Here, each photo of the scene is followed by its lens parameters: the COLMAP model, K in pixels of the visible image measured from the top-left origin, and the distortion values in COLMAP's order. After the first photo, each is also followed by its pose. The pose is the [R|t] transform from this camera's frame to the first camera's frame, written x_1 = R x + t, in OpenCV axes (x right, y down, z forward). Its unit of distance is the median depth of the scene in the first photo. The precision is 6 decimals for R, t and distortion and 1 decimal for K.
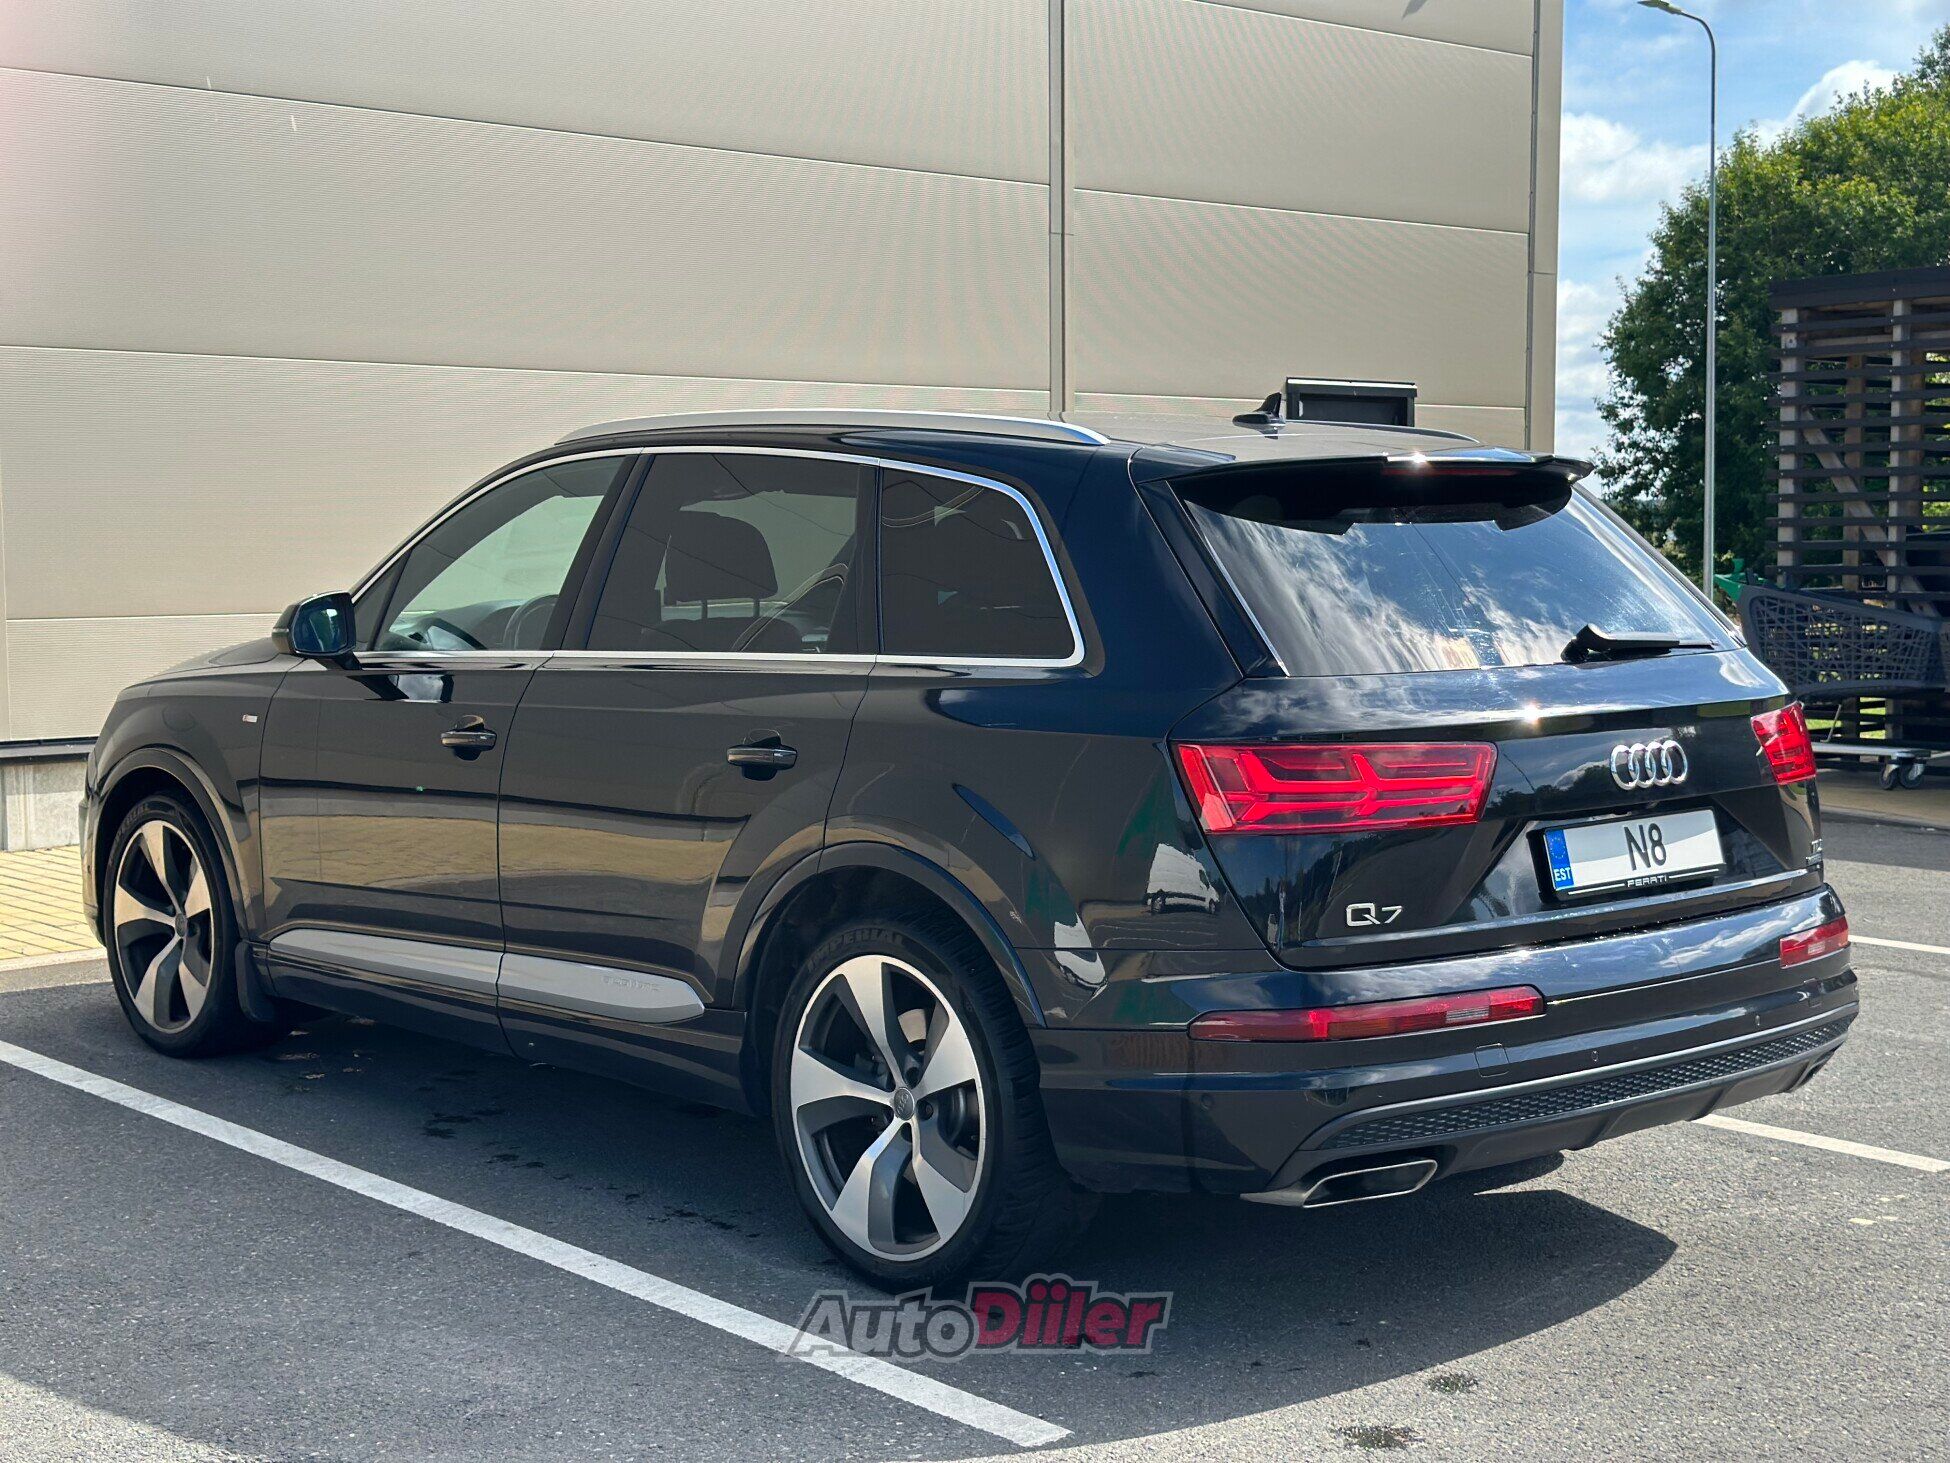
lens RADIAL K [[2726.3, 0, 975.0], [0, 2726.3, 731.5], [0, 0, 1]] dist [-0.102805, -0.007146]
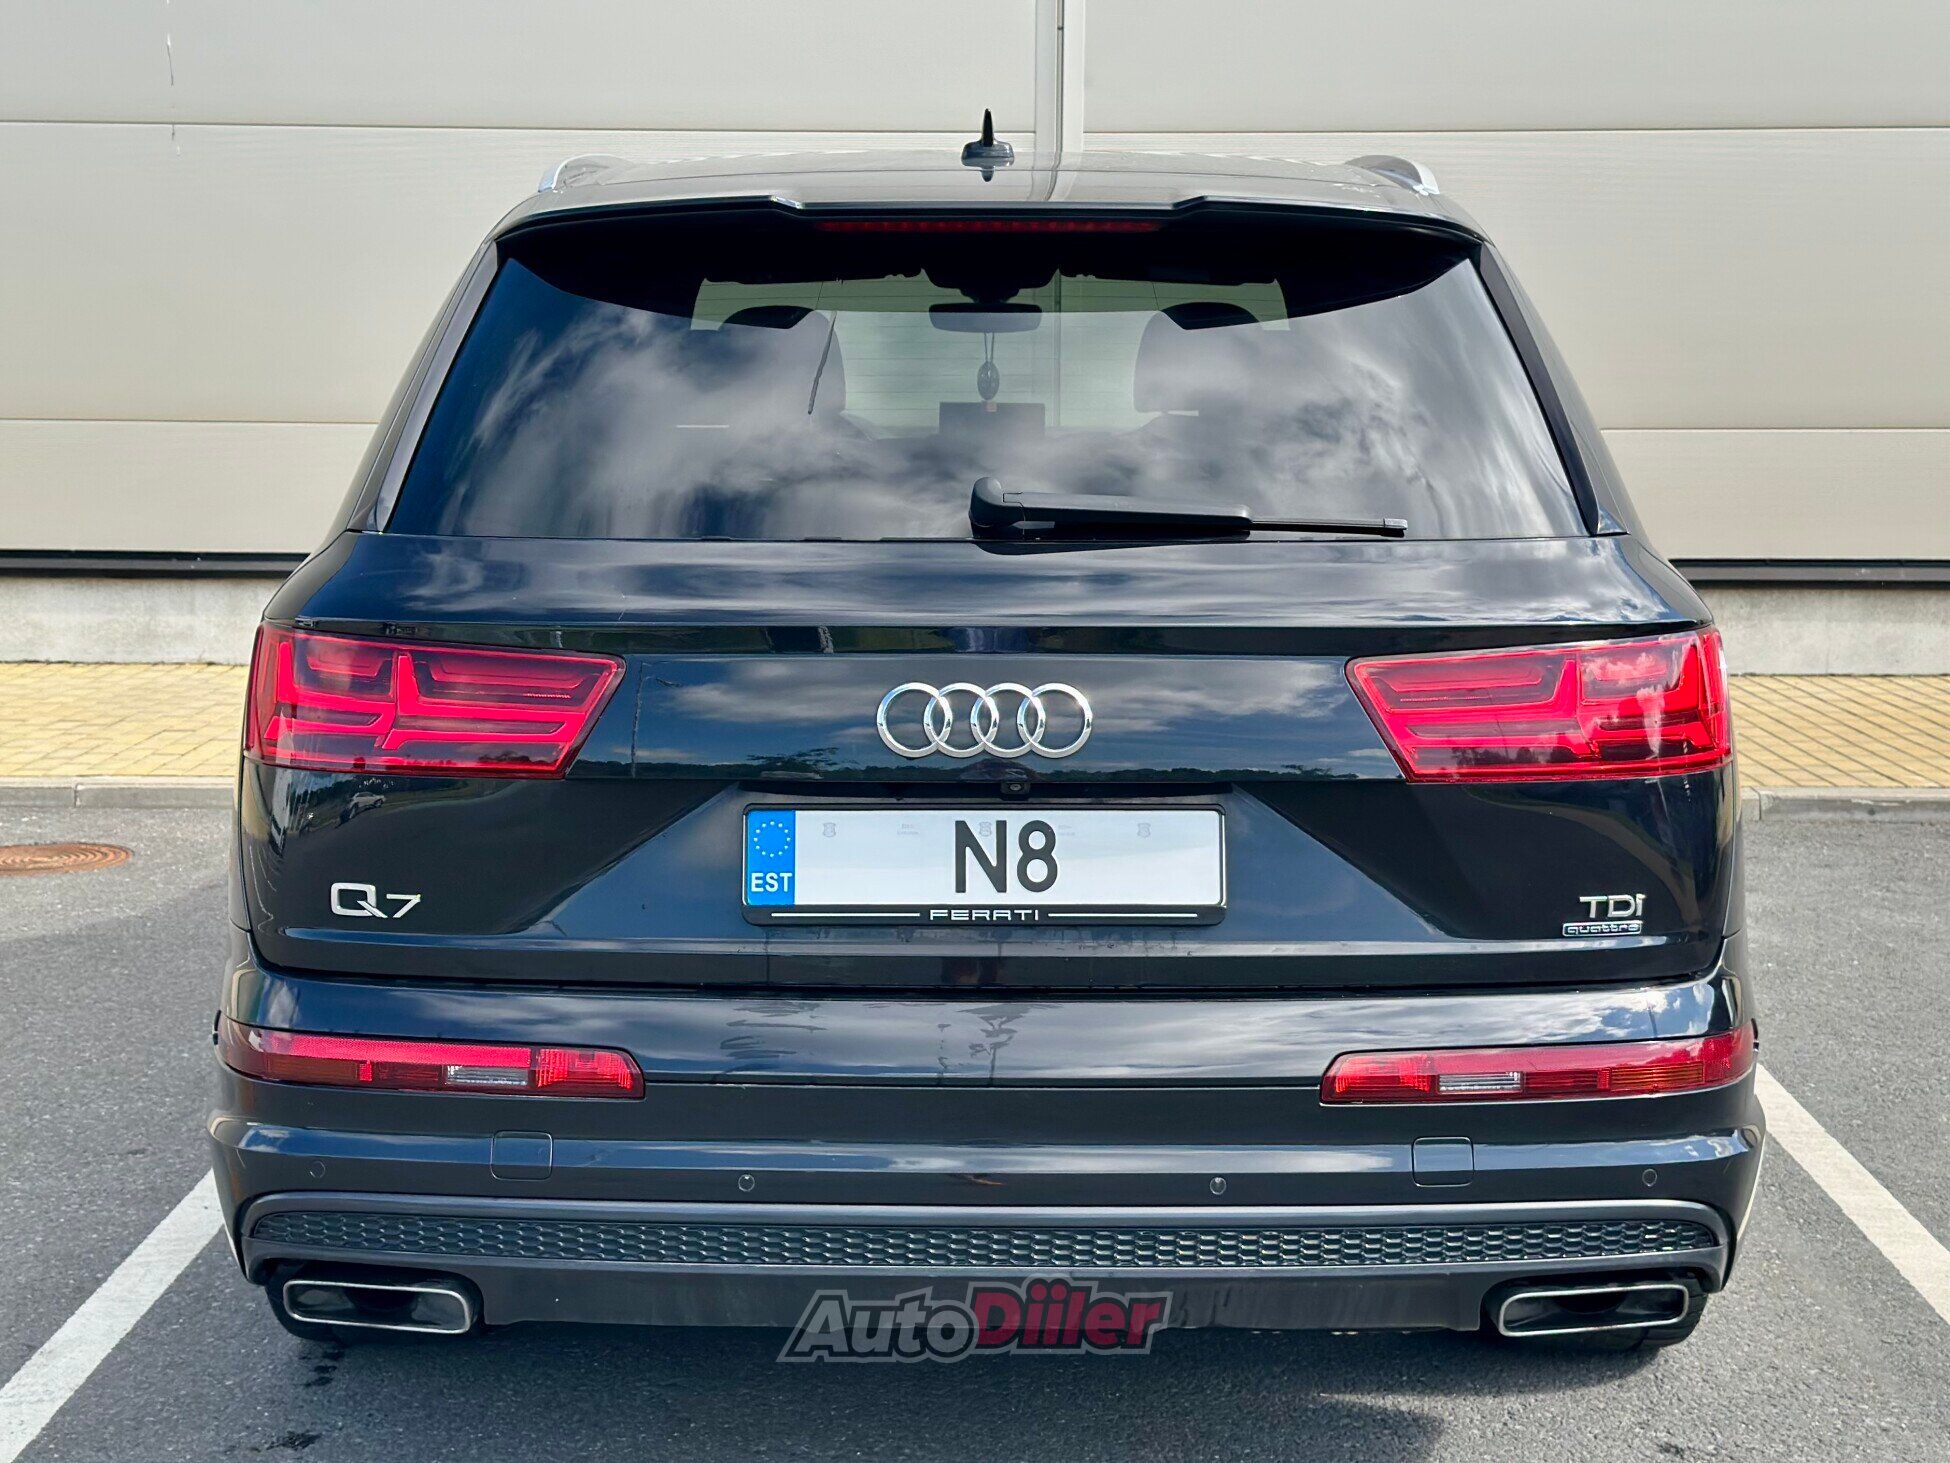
lens RADIAL K [[2726.3, 0, 975.0], [0, 2726.3, 731.5], [0, 0, 1]] dist [-0.102805, -0.007146]
pose [[0.755972, 0.092859, -0.647985, 0.633285], [-0.052303, 0.995291, 0.081610, -0.034277], [0.652512, -0.027803, 0.757268, 0.540153]]
